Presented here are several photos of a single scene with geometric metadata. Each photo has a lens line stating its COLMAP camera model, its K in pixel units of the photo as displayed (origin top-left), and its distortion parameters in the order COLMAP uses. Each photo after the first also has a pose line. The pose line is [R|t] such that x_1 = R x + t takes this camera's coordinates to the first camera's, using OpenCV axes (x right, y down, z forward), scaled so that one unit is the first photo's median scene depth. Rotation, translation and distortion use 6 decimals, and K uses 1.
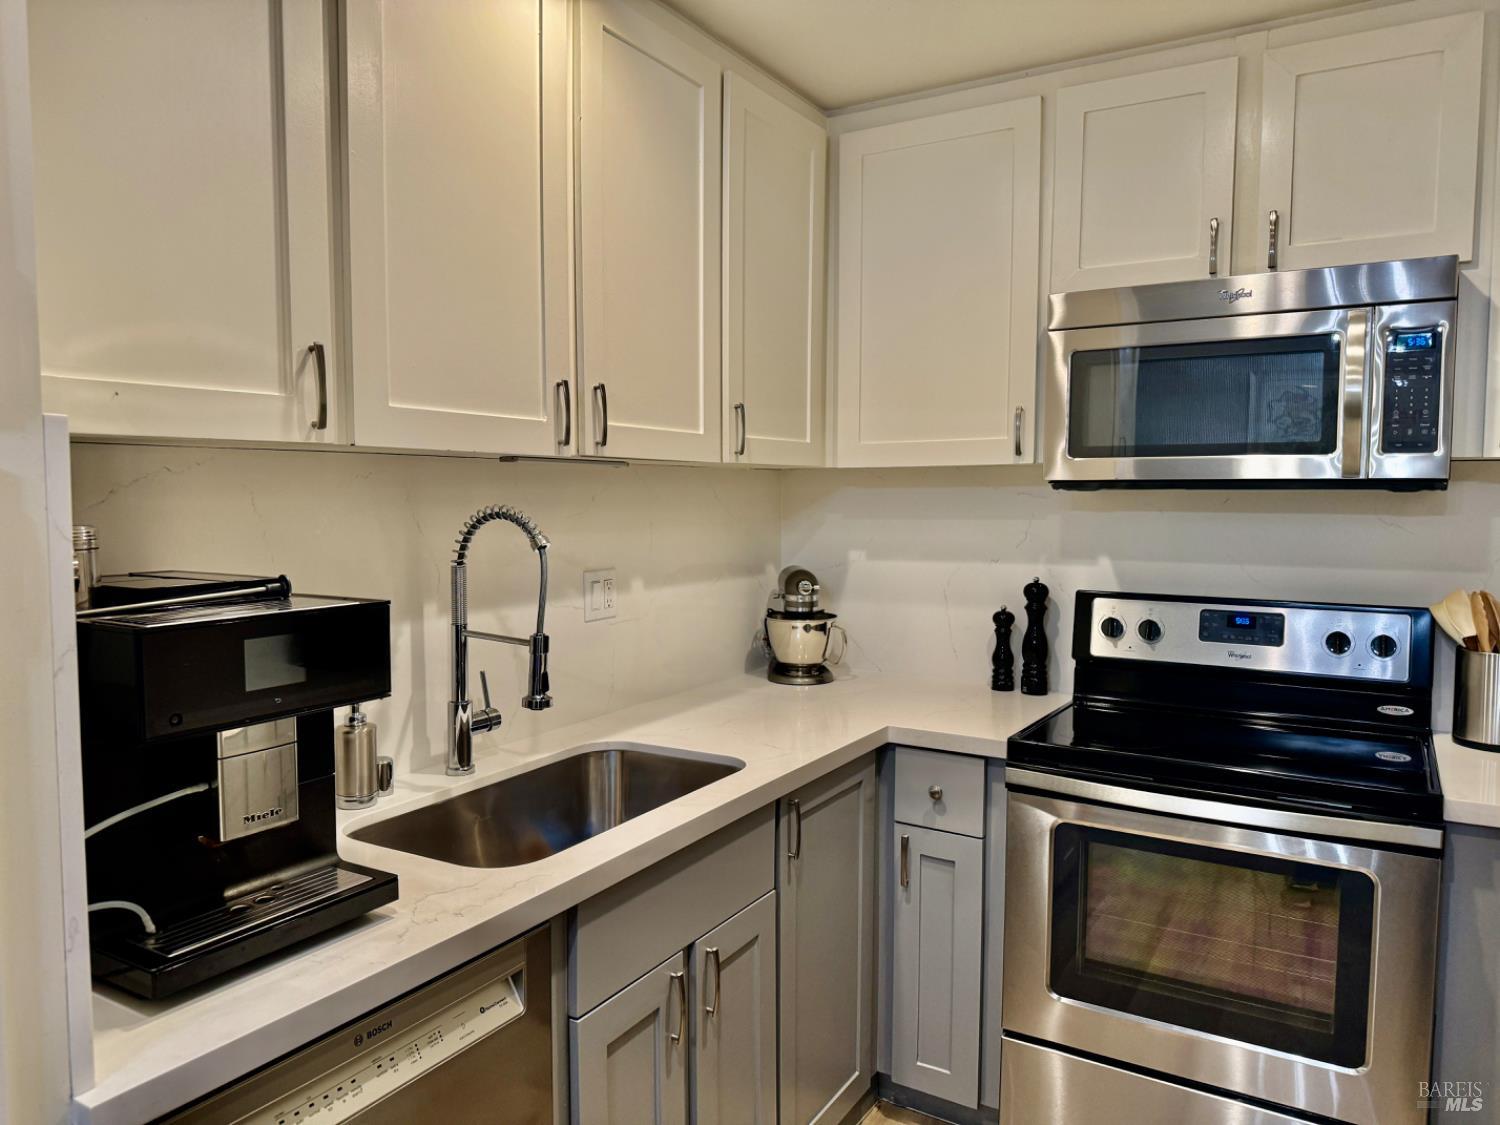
lens RADIAL K [[1062.6, 0, 639.2], [0, 1062.6, 559.9], [0, 0, 1]] dist [0.078972, -0.092534]
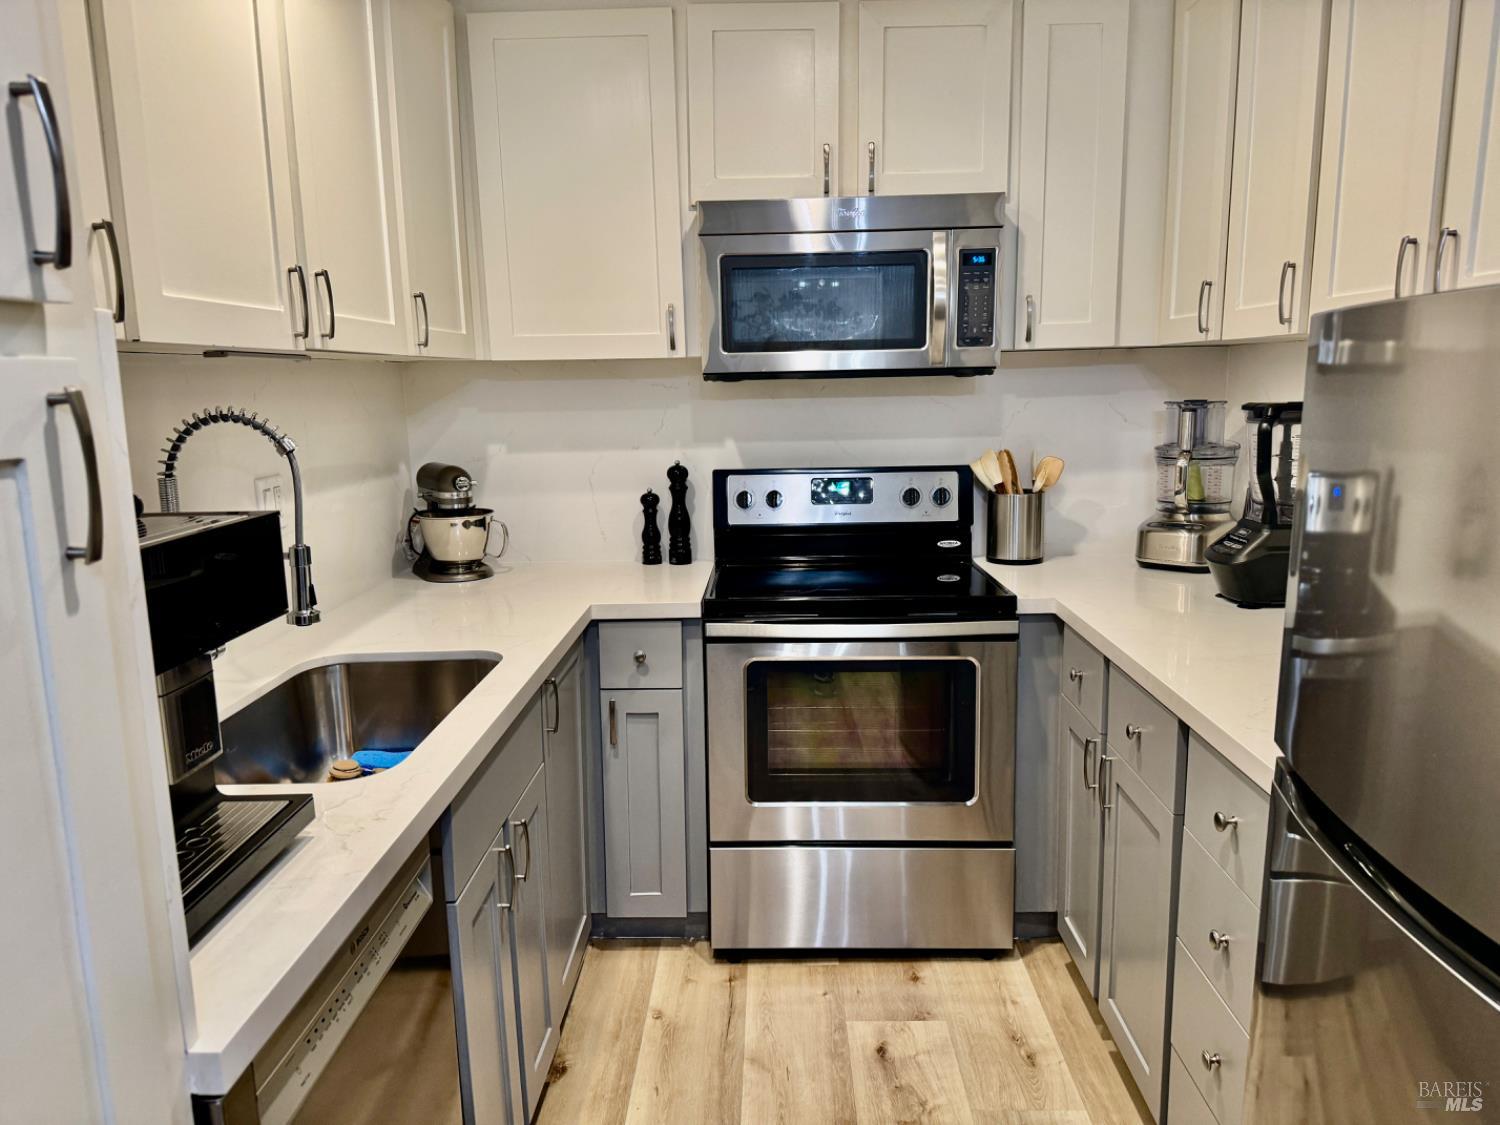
lens RADIAL K [[1062.6, 0, 765.6], [0, 1062.6, 570.4], [0, 0, 1]] dist [0.078972, -0.092534]
pose [[0.857176, -0.109037, 0.503348, -0.152568], [0.054182, 0.991000, 0.122406, -0.001095], [-0.512165, -0.077651, 0.855370, -0.009654]]
